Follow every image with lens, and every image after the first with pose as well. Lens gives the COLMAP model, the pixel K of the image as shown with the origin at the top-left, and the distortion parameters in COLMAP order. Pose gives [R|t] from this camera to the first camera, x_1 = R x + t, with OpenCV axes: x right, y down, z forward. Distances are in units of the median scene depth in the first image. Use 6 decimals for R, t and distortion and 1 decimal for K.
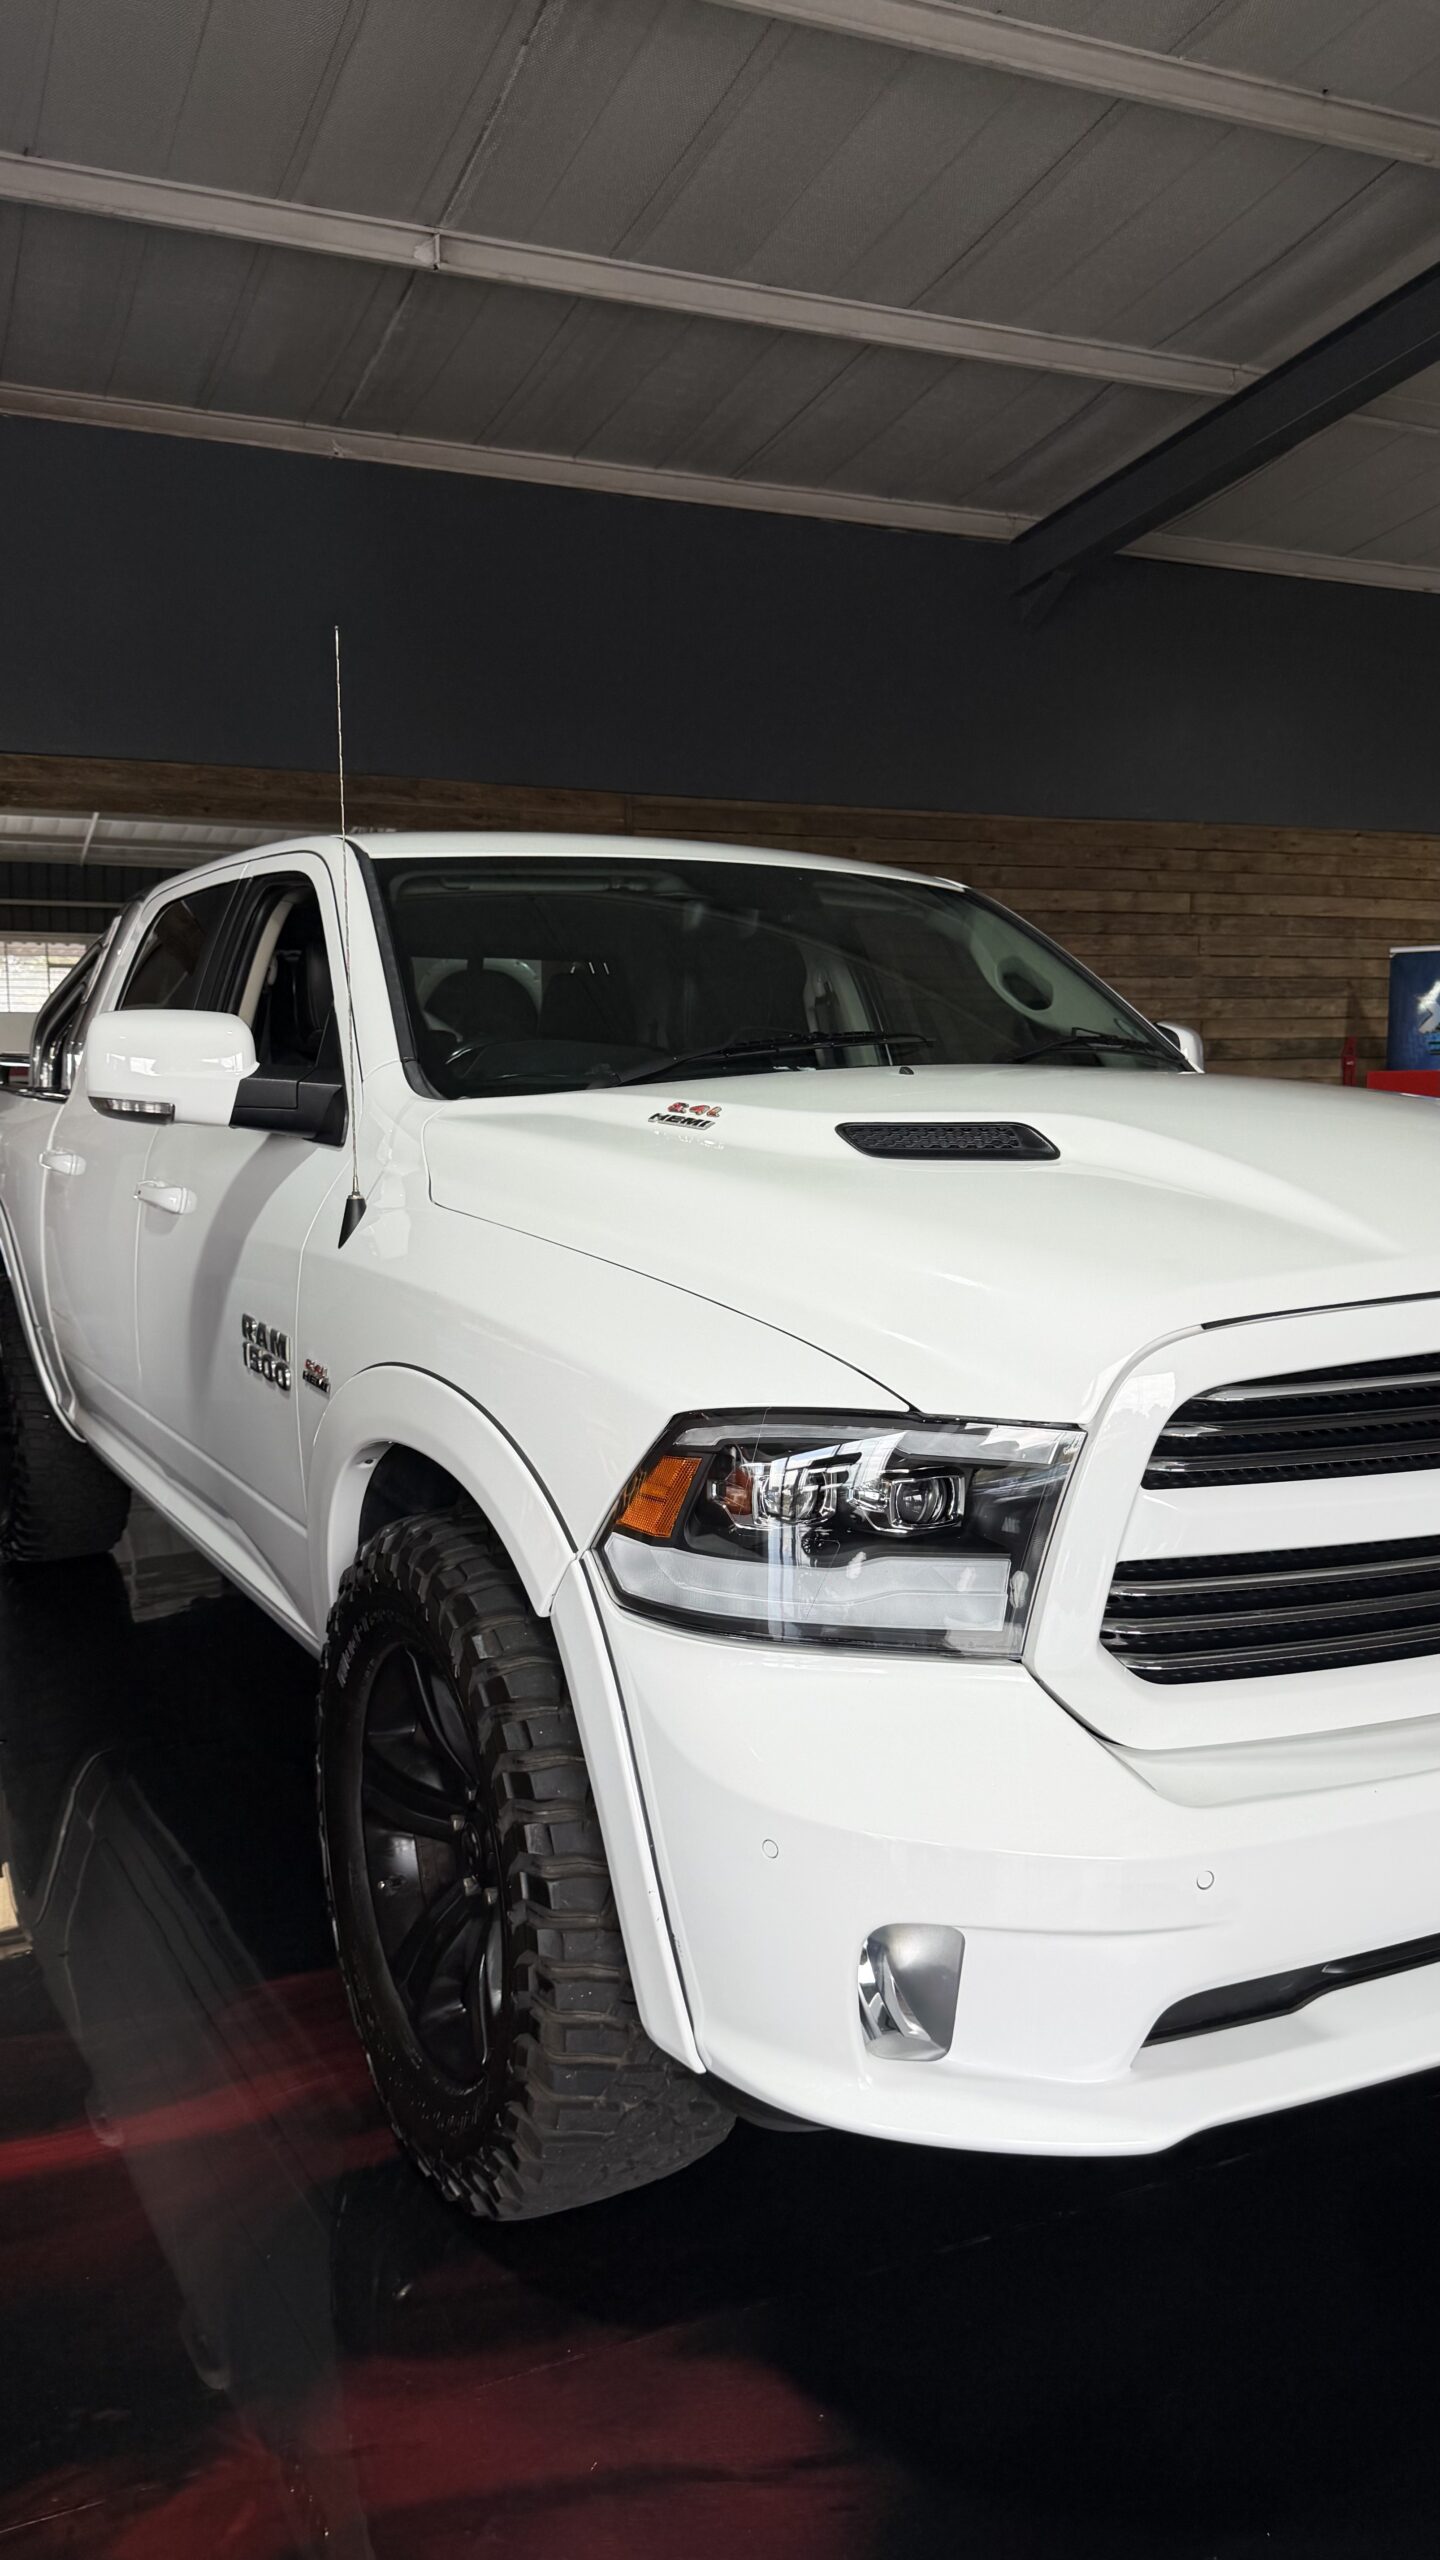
lens RADIAL K [[1815.3, 0, 720.0], [0, 1815.3, 1280.0], [0, 0, 1]] dist [0.141233, -0.216551]
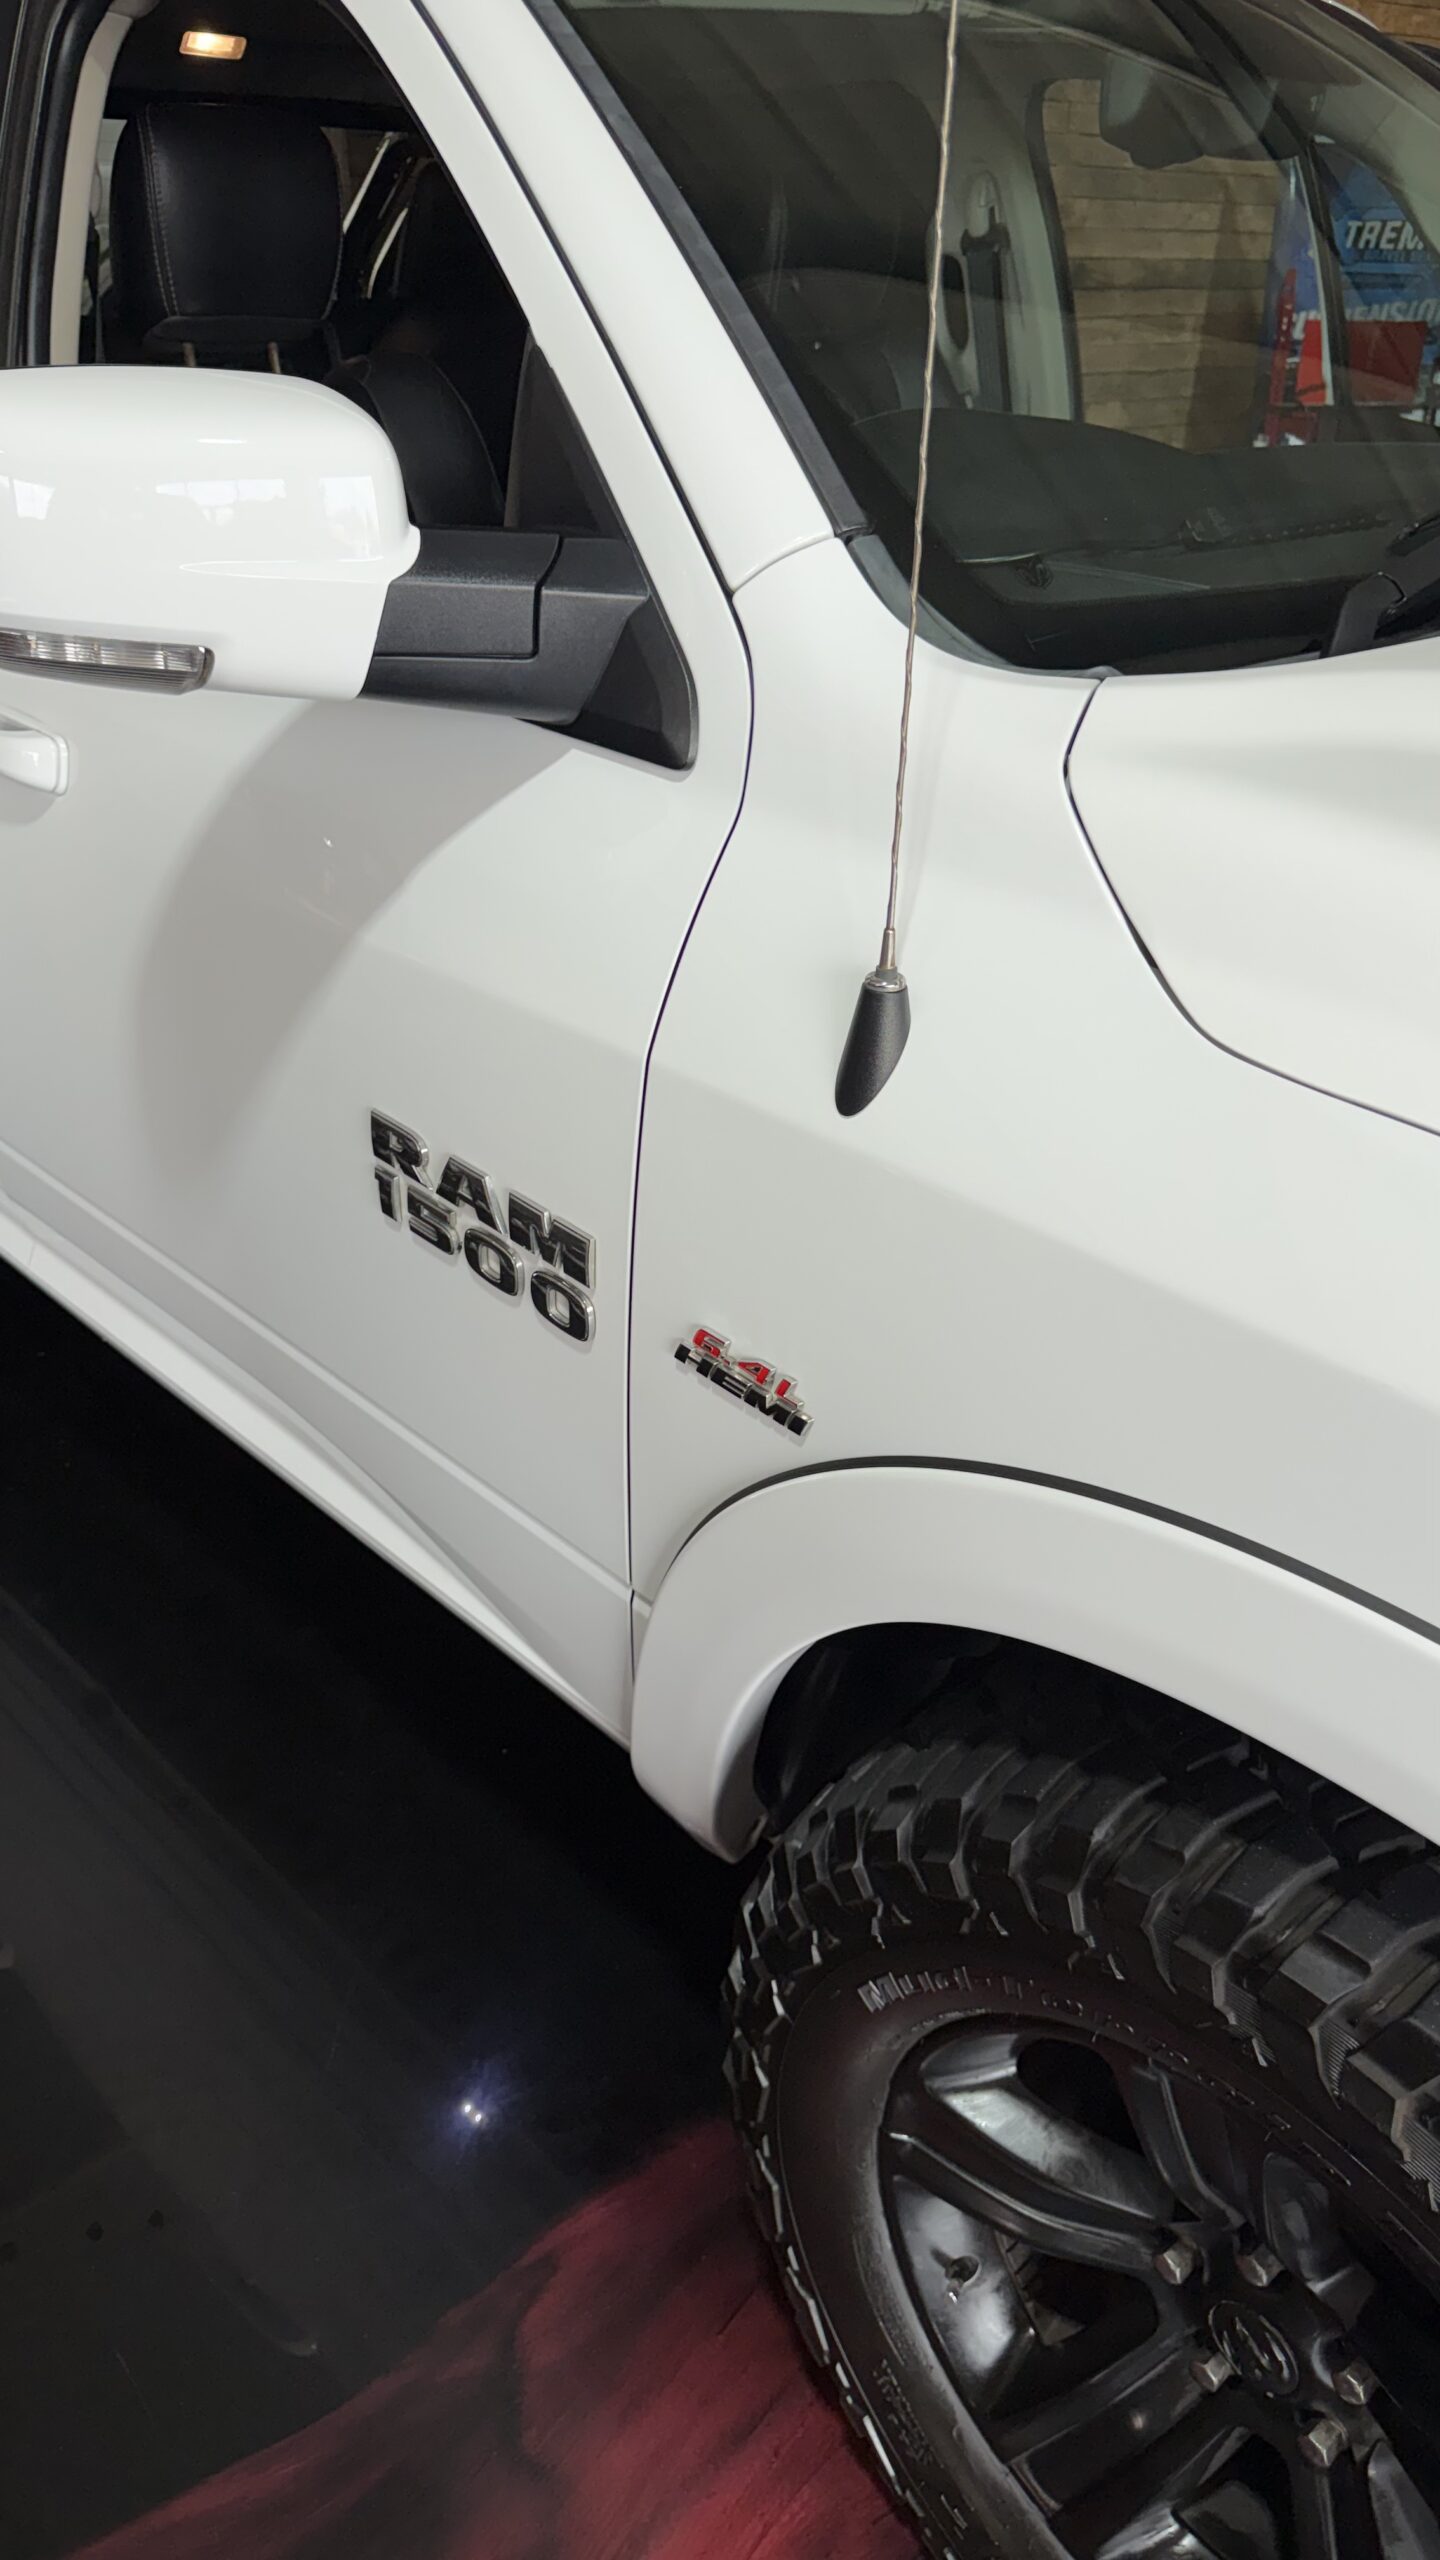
lens RADIAL K [[1815.3, 0, 720.0], [0, 1815.3, 1280.0], [0, 0, 1]] dist [0.141233, -0.216551]
pose [[0.974006, -0.097023, 0.204691, -0.284309], [0.011439, 0.923543, 0.383324, -0.121080], [-0.226232, -0.371018, 0.900647, 0.568737]]
